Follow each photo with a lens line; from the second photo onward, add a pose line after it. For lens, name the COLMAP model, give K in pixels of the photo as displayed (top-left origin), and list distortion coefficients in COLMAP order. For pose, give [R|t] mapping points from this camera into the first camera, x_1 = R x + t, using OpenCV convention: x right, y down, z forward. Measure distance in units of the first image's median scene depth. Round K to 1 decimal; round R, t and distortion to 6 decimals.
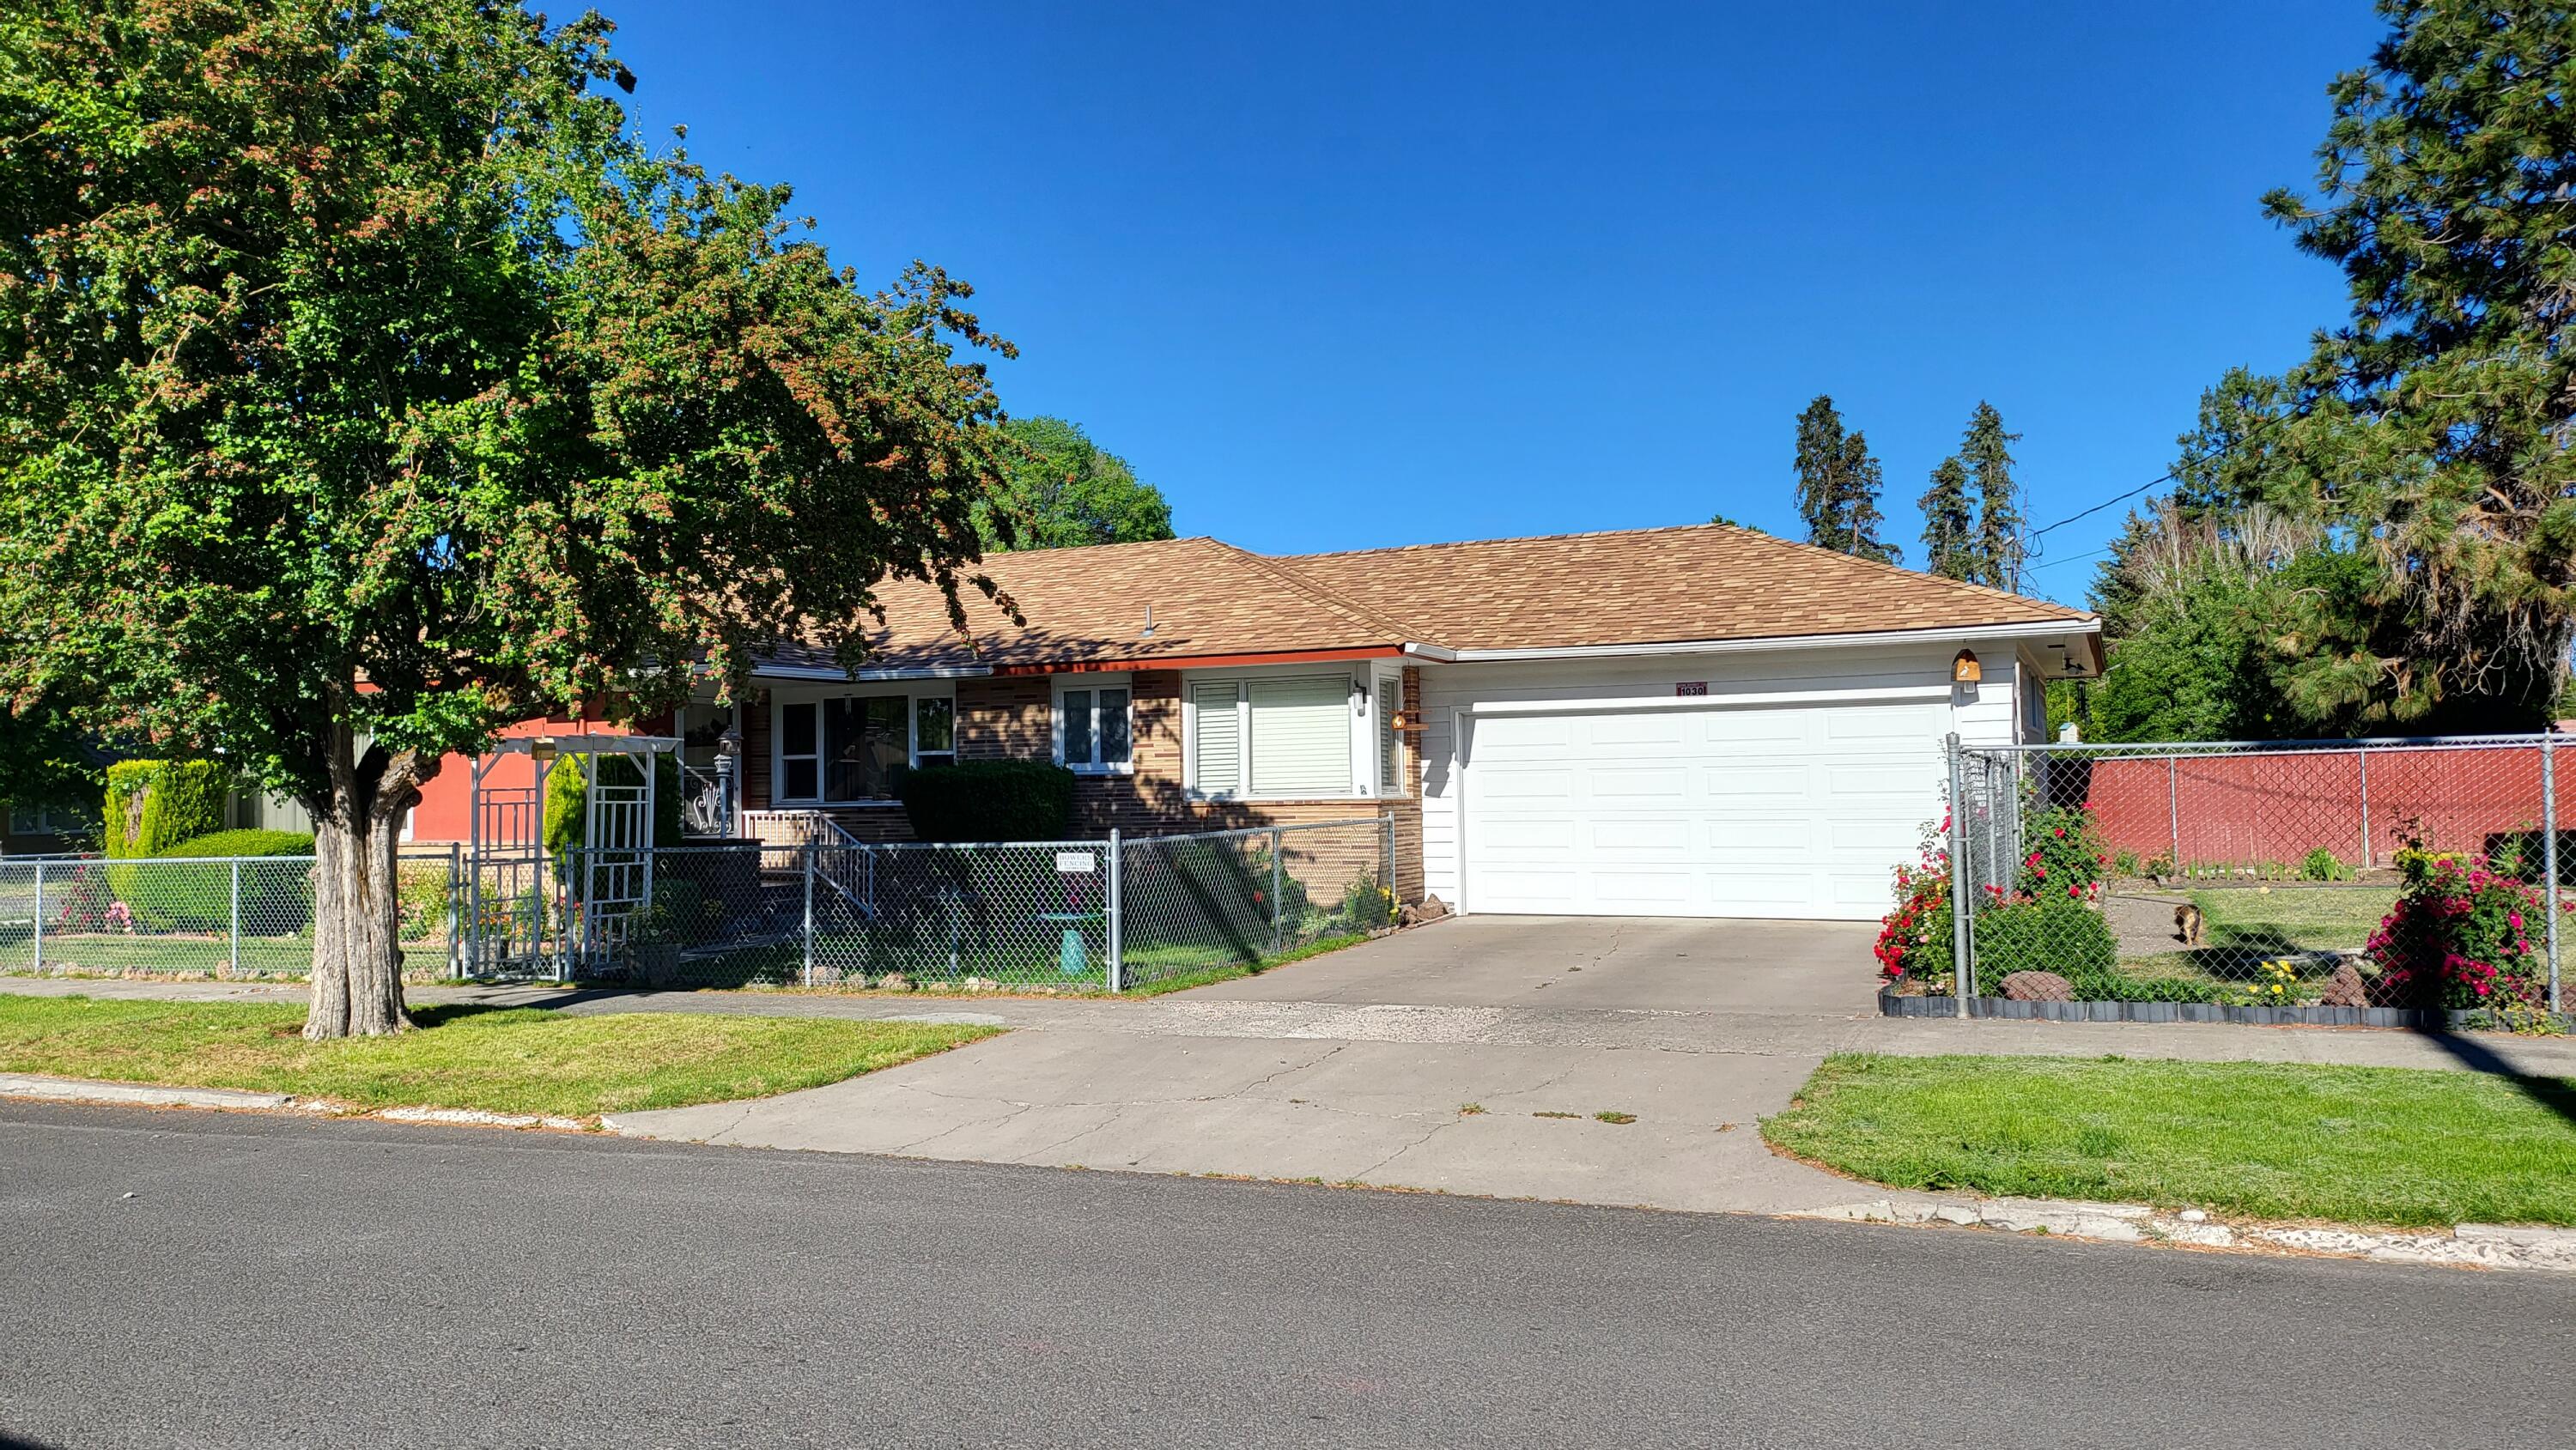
lens RADIAL K [[1854.3, 0, 1288.0], [0, 1854.3, 725.0], [0, 0, 1]] dist [0.054104, -0.007812]
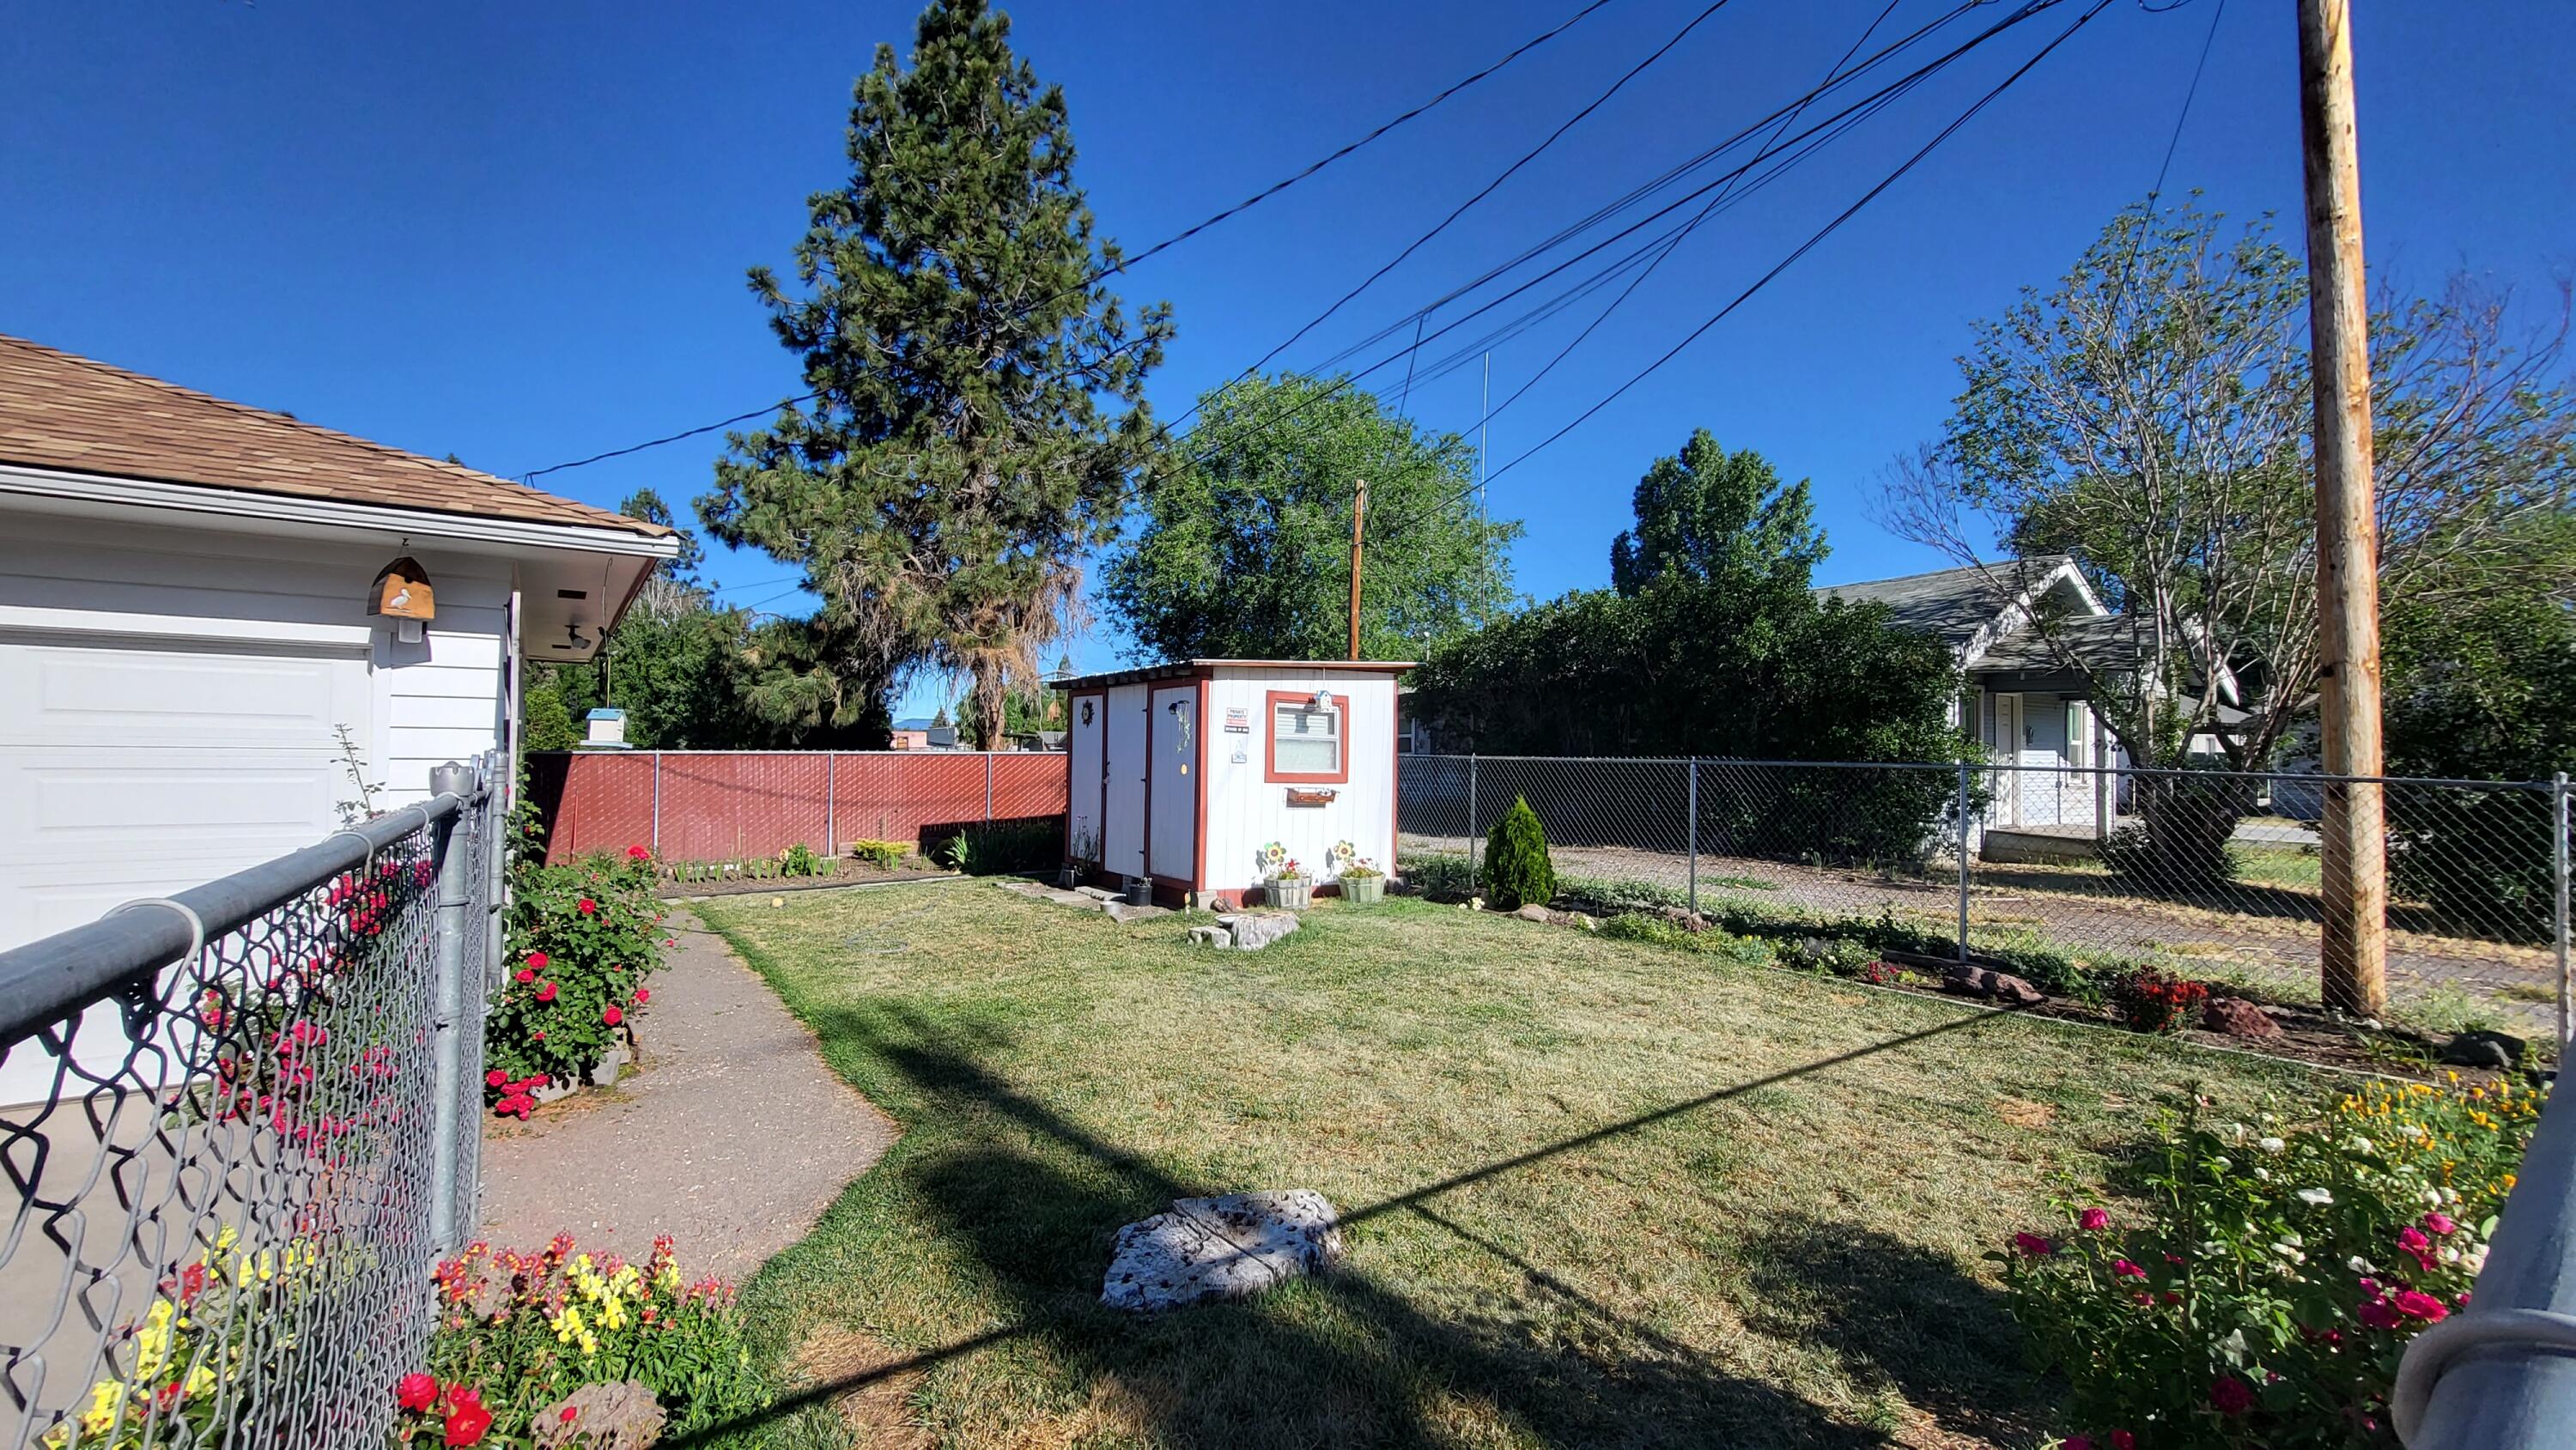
lens RADIAL K [[955.2, 0, 1254.6], [0, 955.2, 755.9], [0, 0, 1]] dist [-0.030897, 0.000009]
pose [[0.476078, 0.022269, 0.879121, 0.169175], [-0.050742, 0.998709, 0.002180, 0.001239], [-0.877938, -0.045646, 0.476594, 0.452648]]
